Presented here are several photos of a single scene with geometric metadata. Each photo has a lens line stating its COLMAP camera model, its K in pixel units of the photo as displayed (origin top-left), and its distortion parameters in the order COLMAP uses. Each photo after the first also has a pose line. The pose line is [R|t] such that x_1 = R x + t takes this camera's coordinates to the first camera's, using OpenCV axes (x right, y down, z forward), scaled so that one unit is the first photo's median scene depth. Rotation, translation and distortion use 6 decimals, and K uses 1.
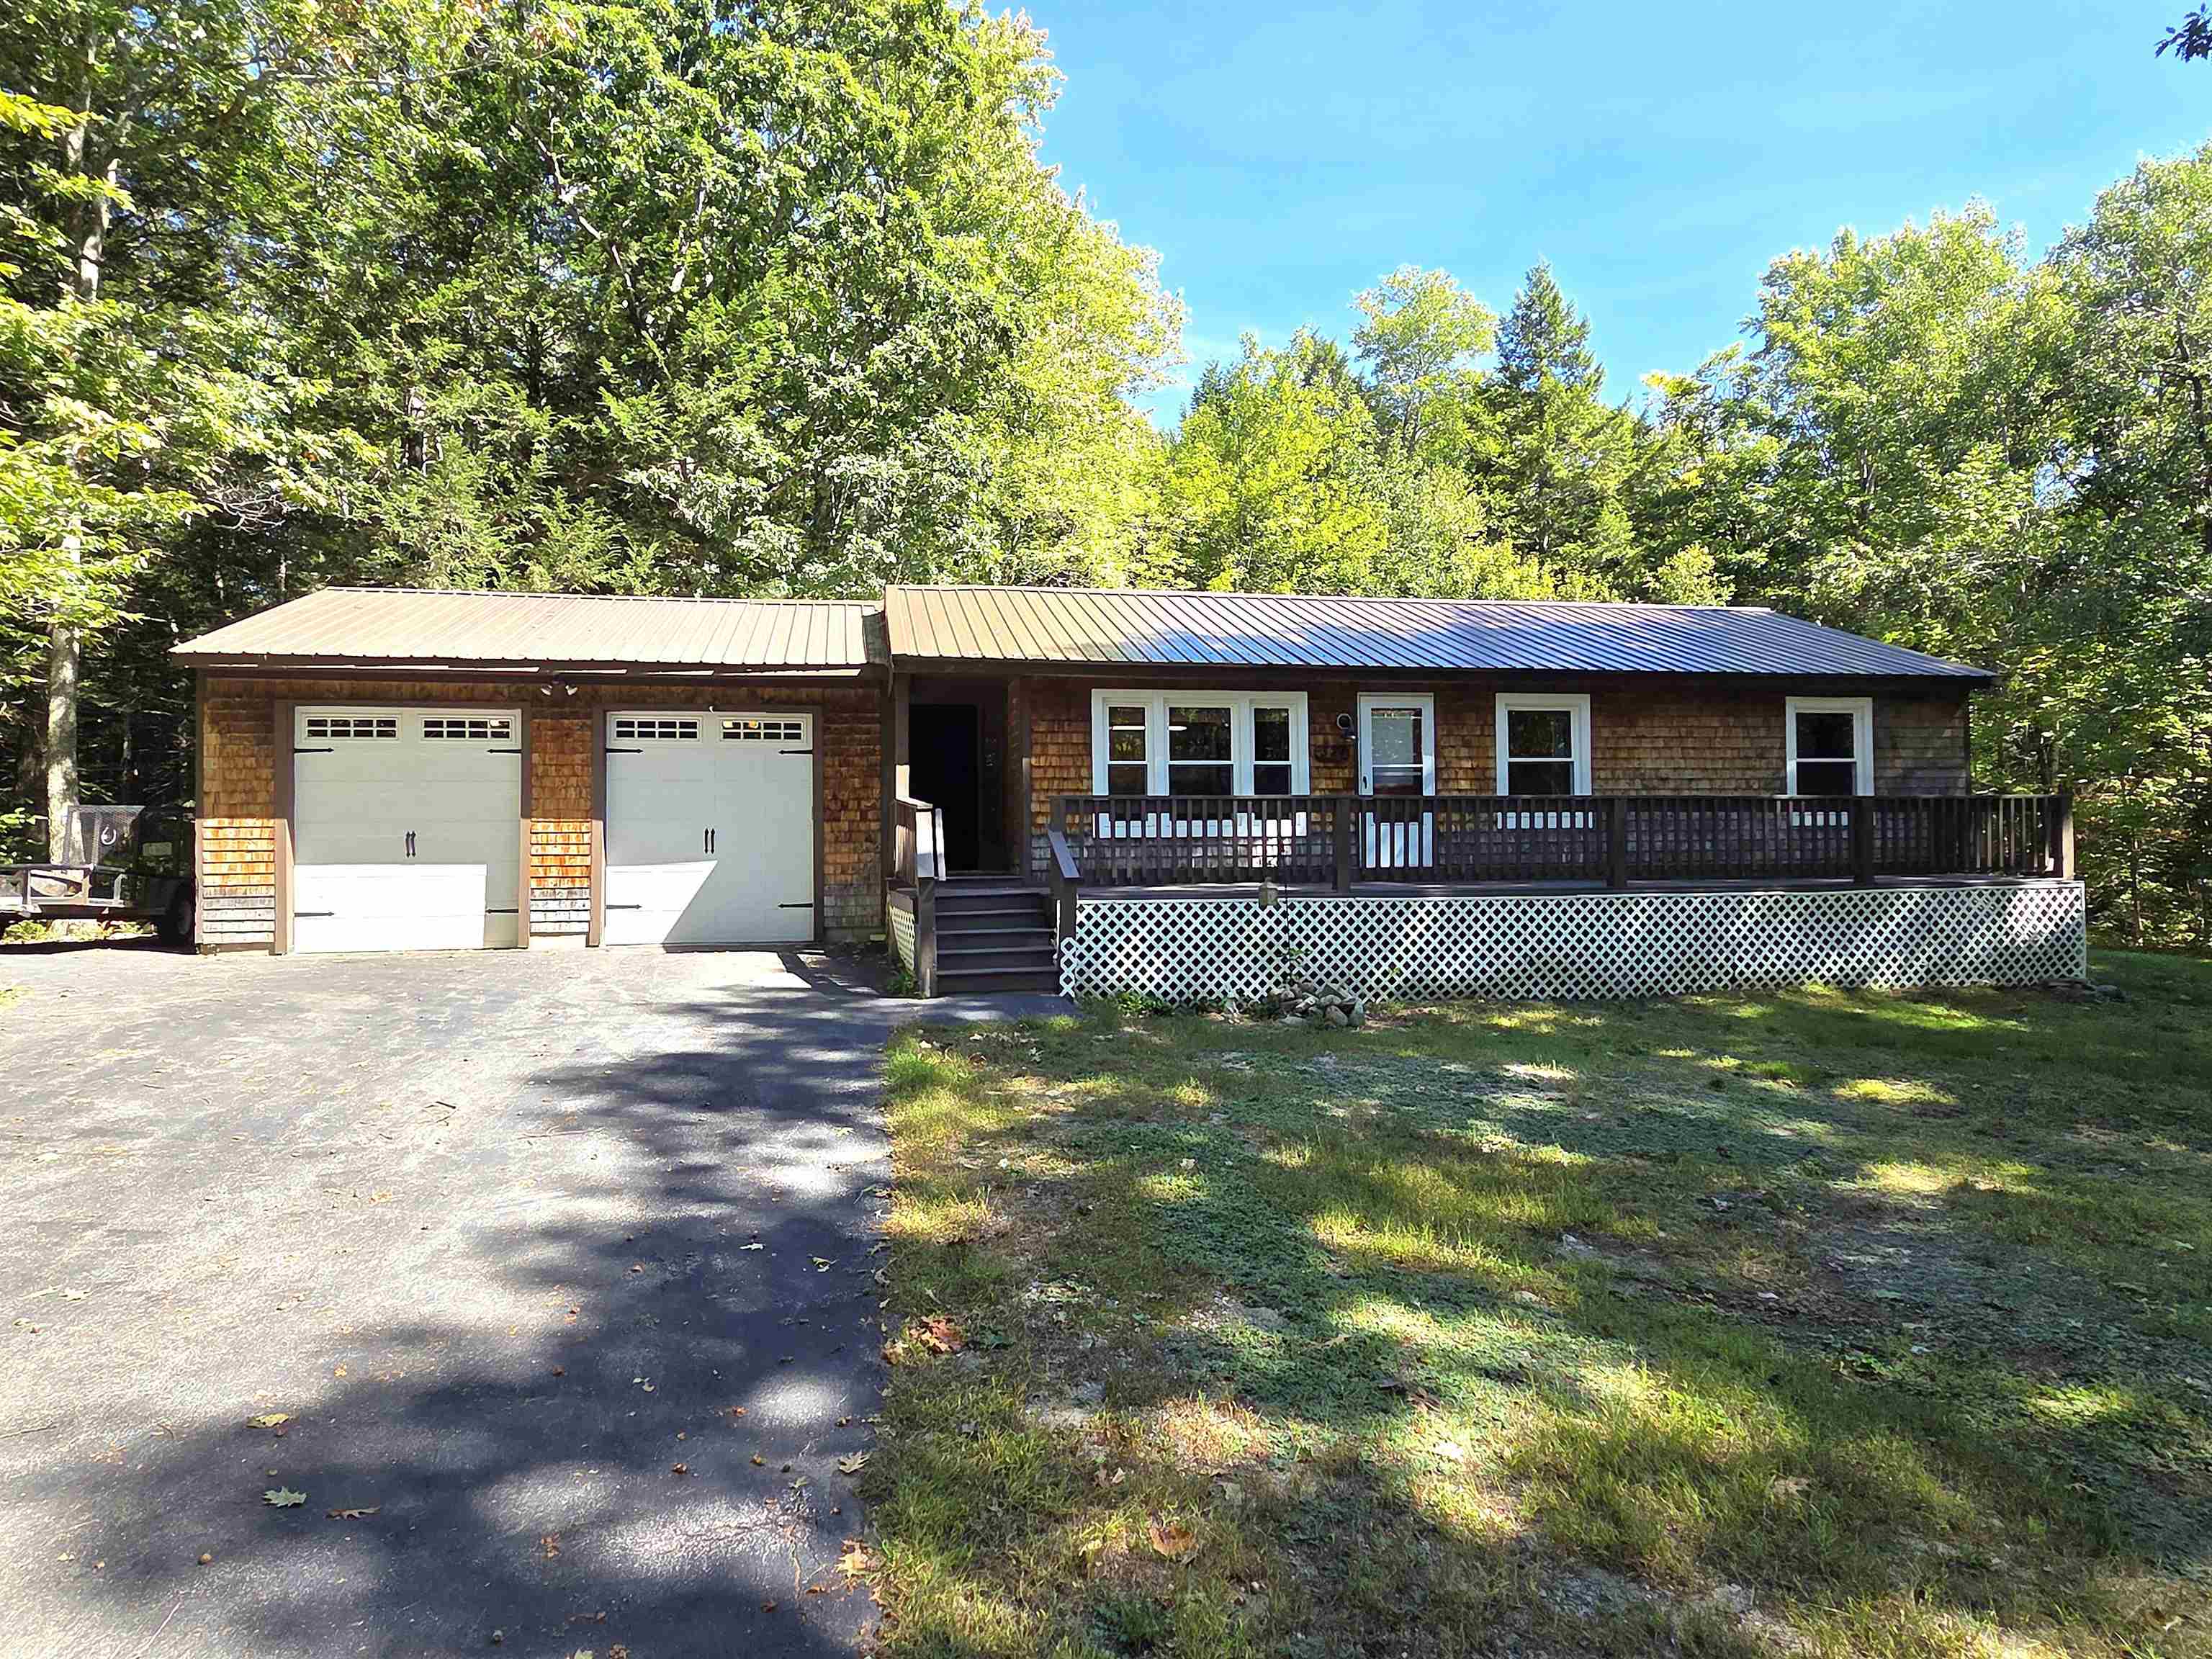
lens RADIAL K [[1317.1, 0, 1146.2], [0, 1317.1, 822.6], [0, 0, 1]] dist [0.007630, -0.000295]
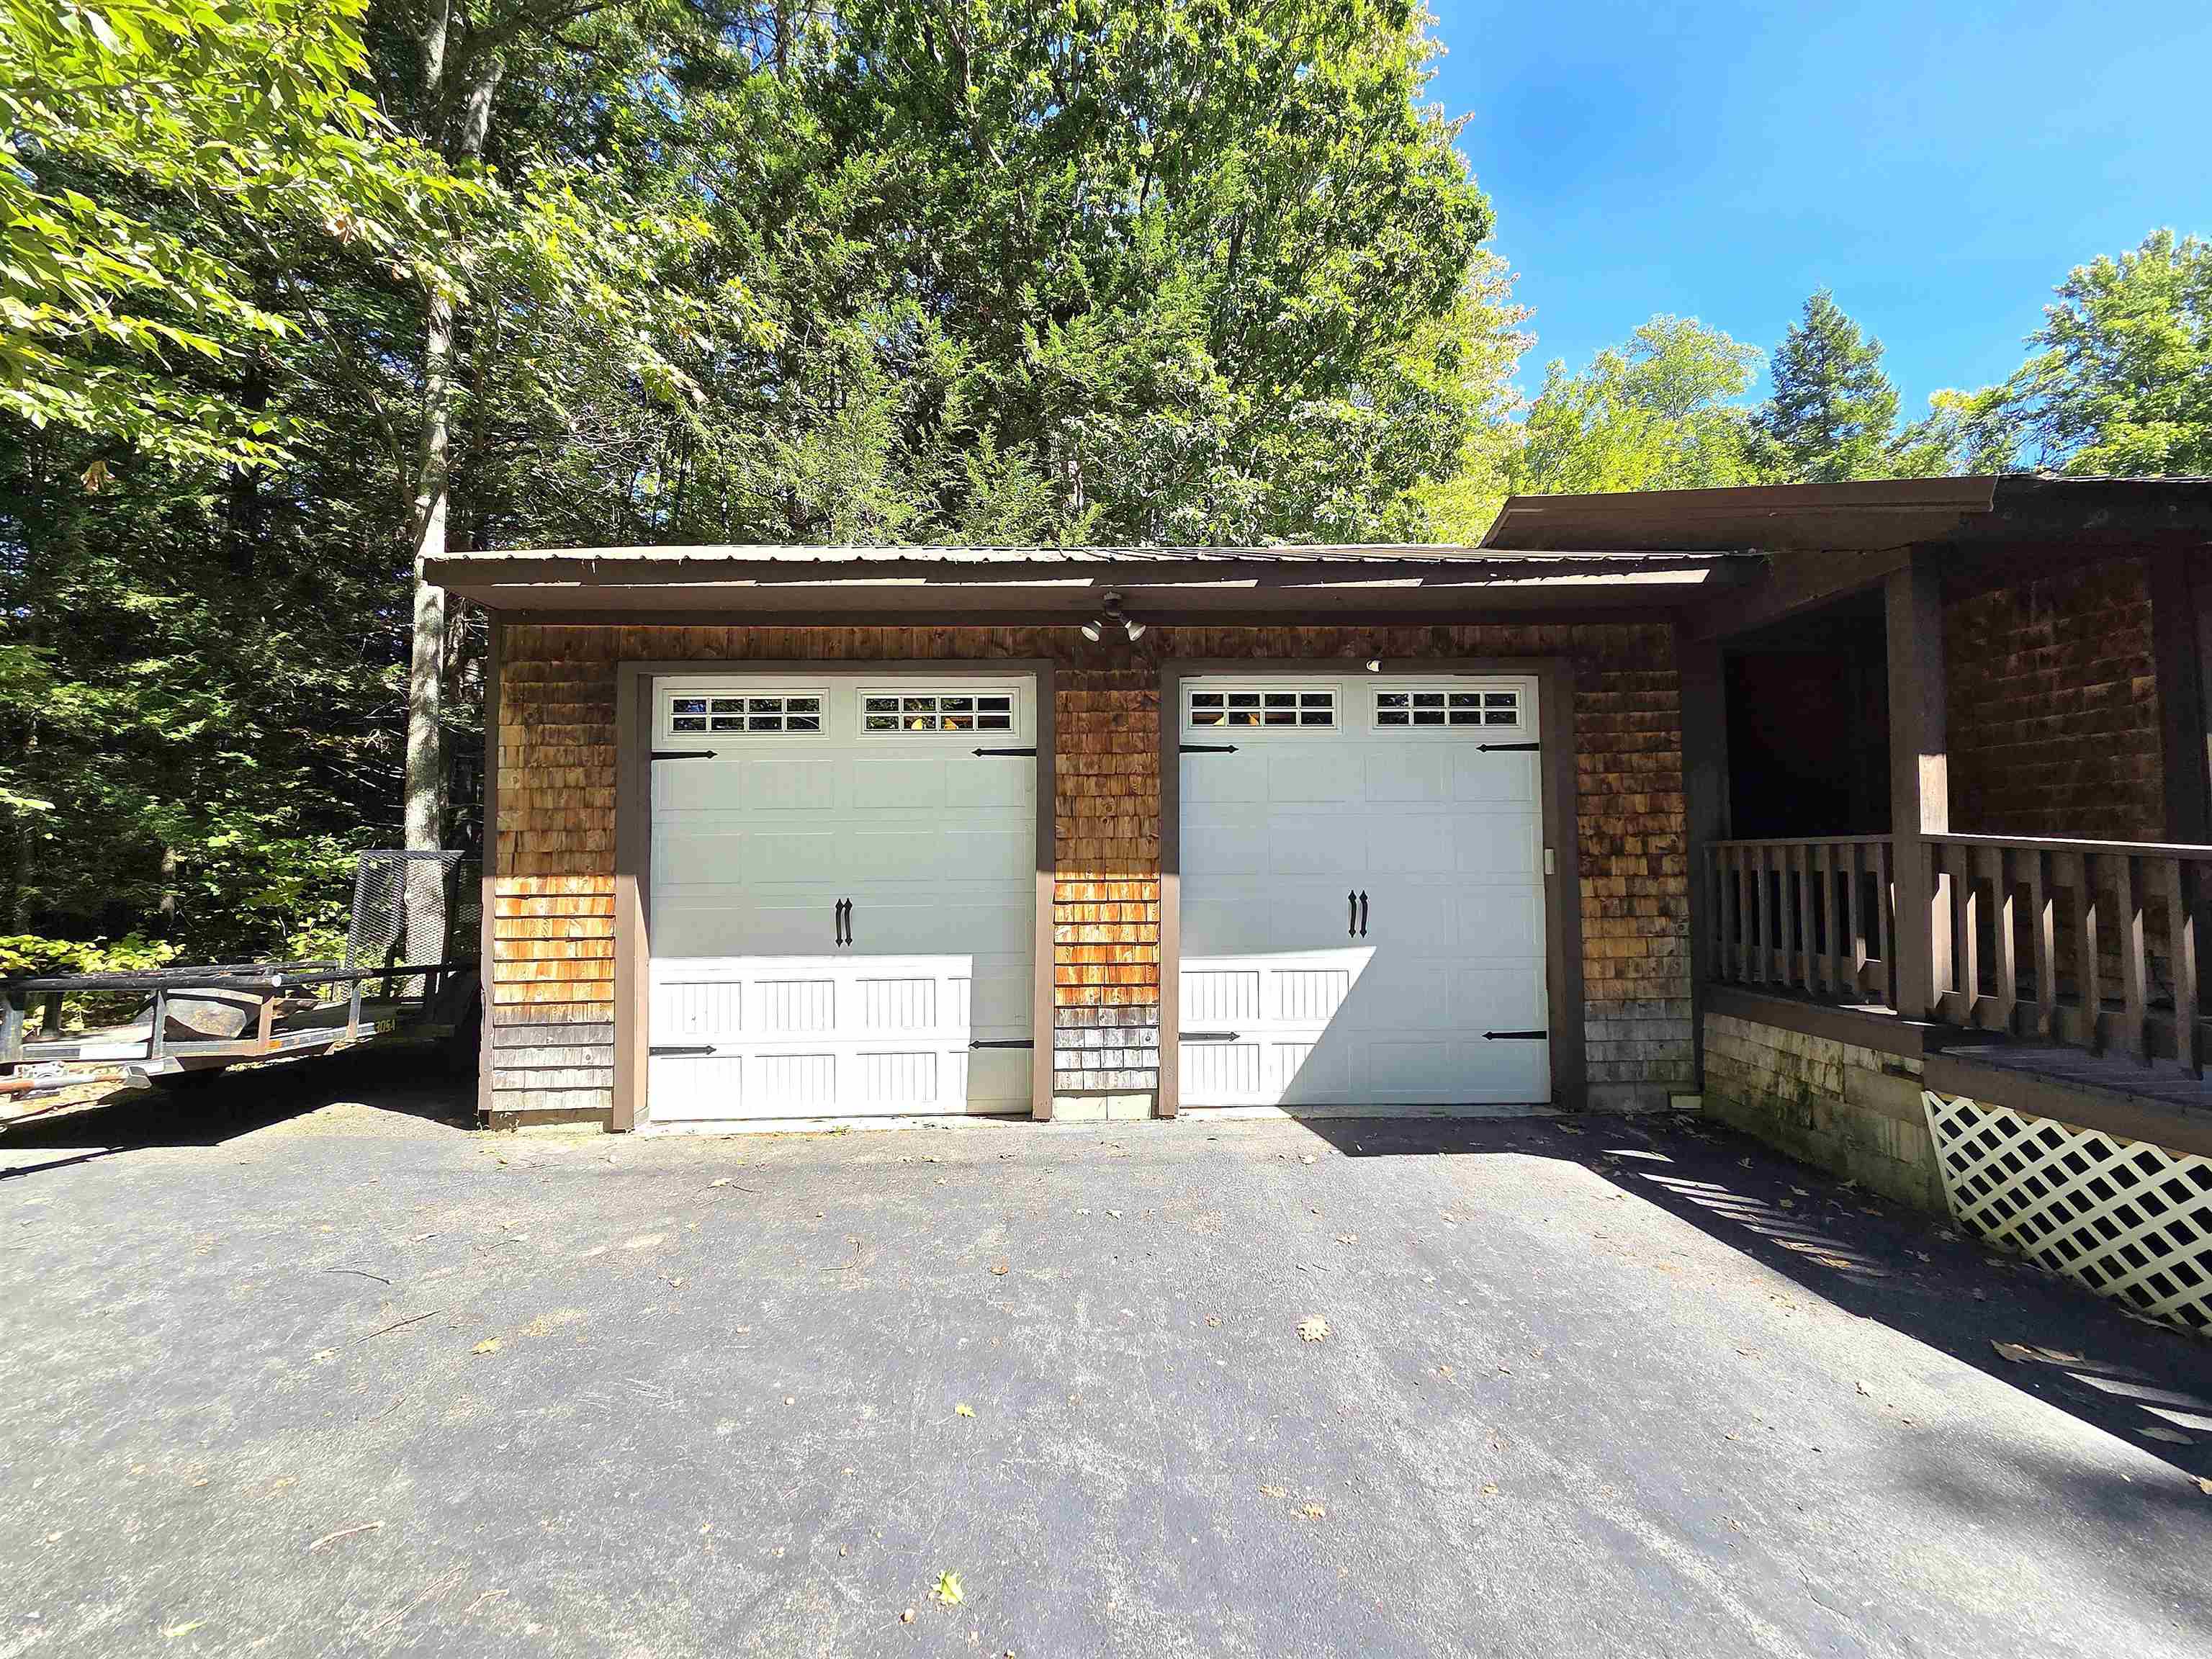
lens RADIAL K [[899.2, 0, 1096.7], [0, 899.2, 817.8], [0, 0, 1]] dist [0.006505, -0.001602]
pose [[0.988705, -0.008915, -0.149608, -0.393774], [0.005319, 0.999688, -0.024421, -0.017519], [0.149779, 0.023349, 0.988444, 0.639766]]
